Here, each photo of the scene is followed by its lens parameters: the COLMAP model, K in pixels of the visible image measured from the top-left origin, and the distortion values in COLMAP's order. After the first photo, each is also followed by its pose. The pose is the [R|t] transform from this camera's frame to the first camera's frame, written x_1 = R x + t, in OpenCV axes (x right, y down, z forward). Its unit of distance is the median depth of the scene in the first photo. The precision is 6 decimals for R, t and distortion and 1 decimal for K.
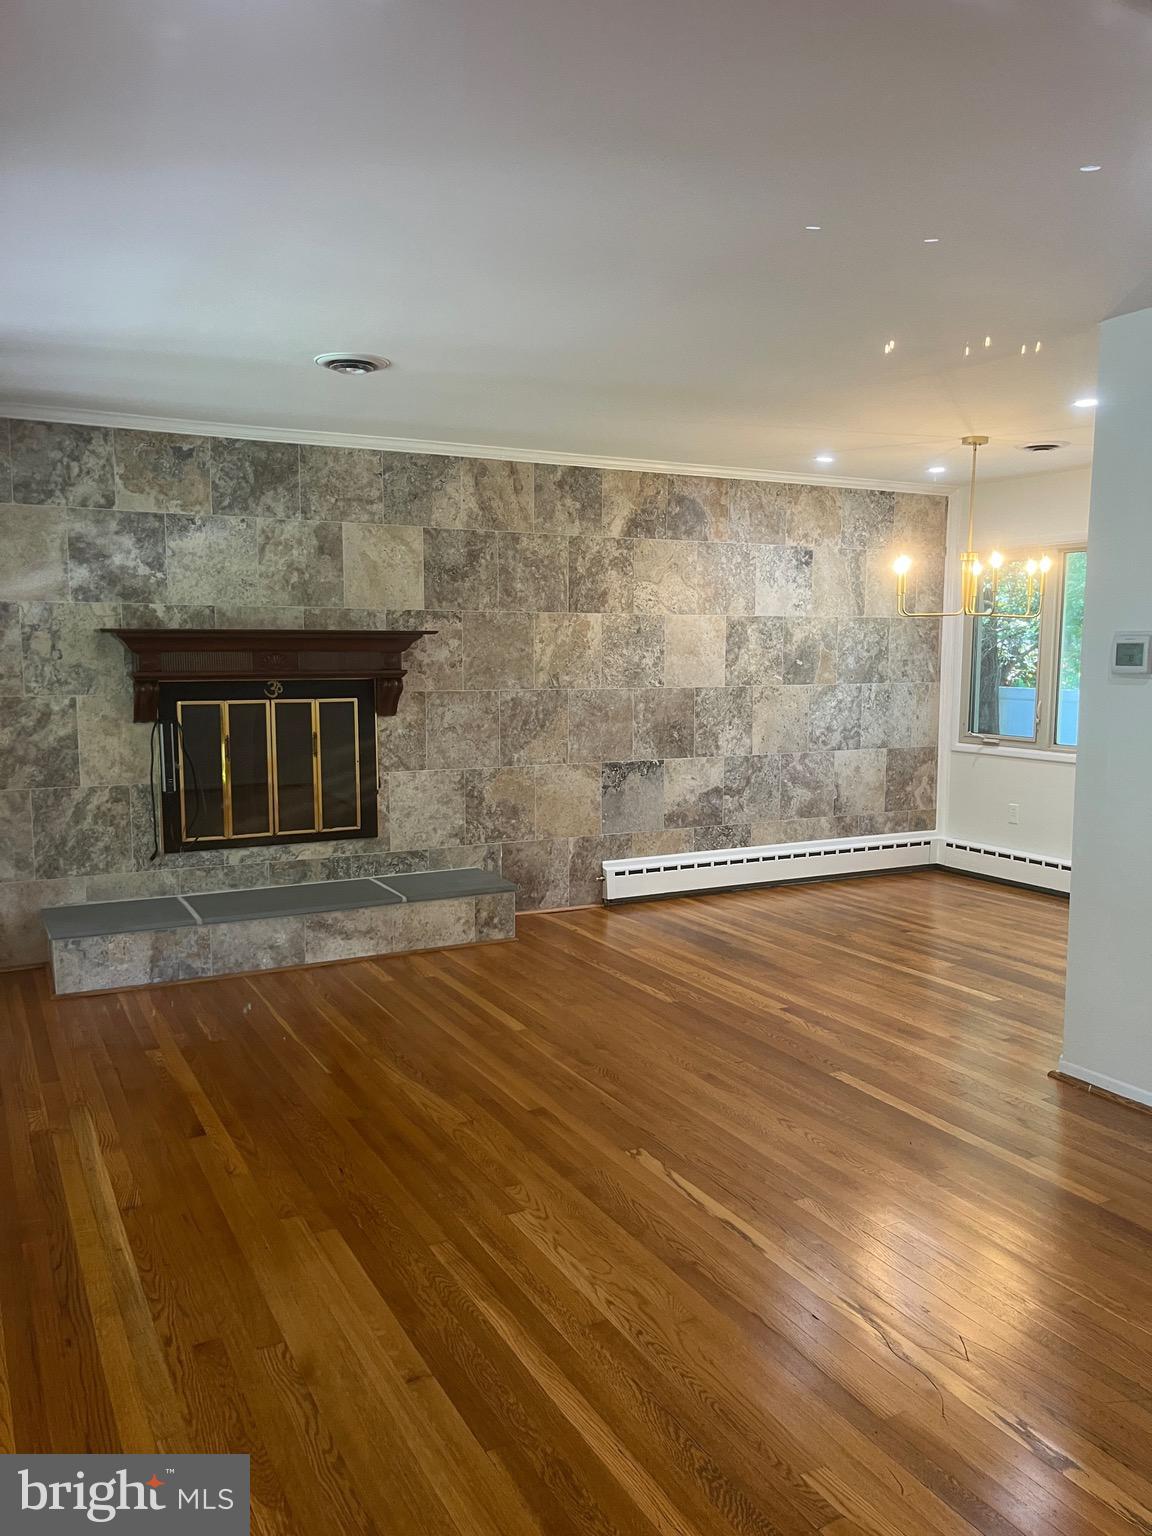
lens RADIAL K [[1151.1, 0, 579.0], [0, 1151.1, 766.7], [0, 0, 1]] dist [0.011844, -0.004941]
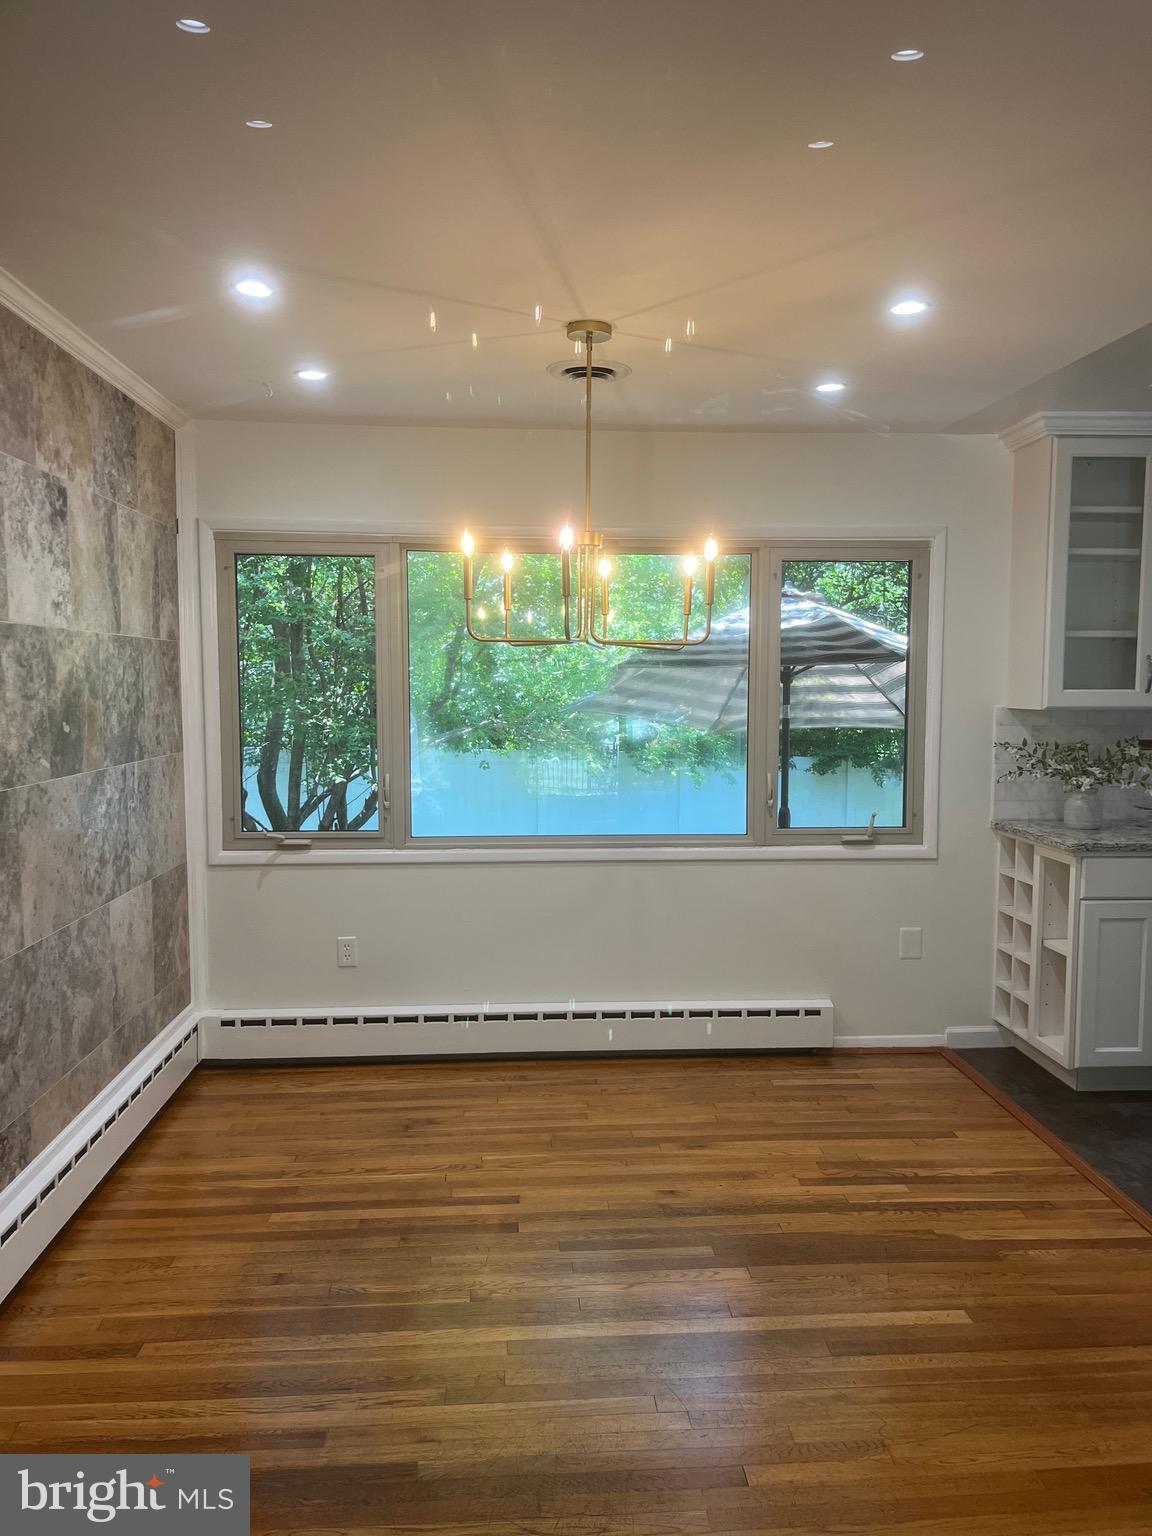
lens RADIAL K [[1151.1, 0, 581.1], [0, 1151.1, 781.4], [0, 0, 1]] dist [0.011844, -0.004941]
pose [[0.406221, -0.075457, 0.910654, -0.148719], [0.089298, 0.995093, 0.042620, -0.070748], [-0.909401, 0.064006, 0.410965, 0.625850]]
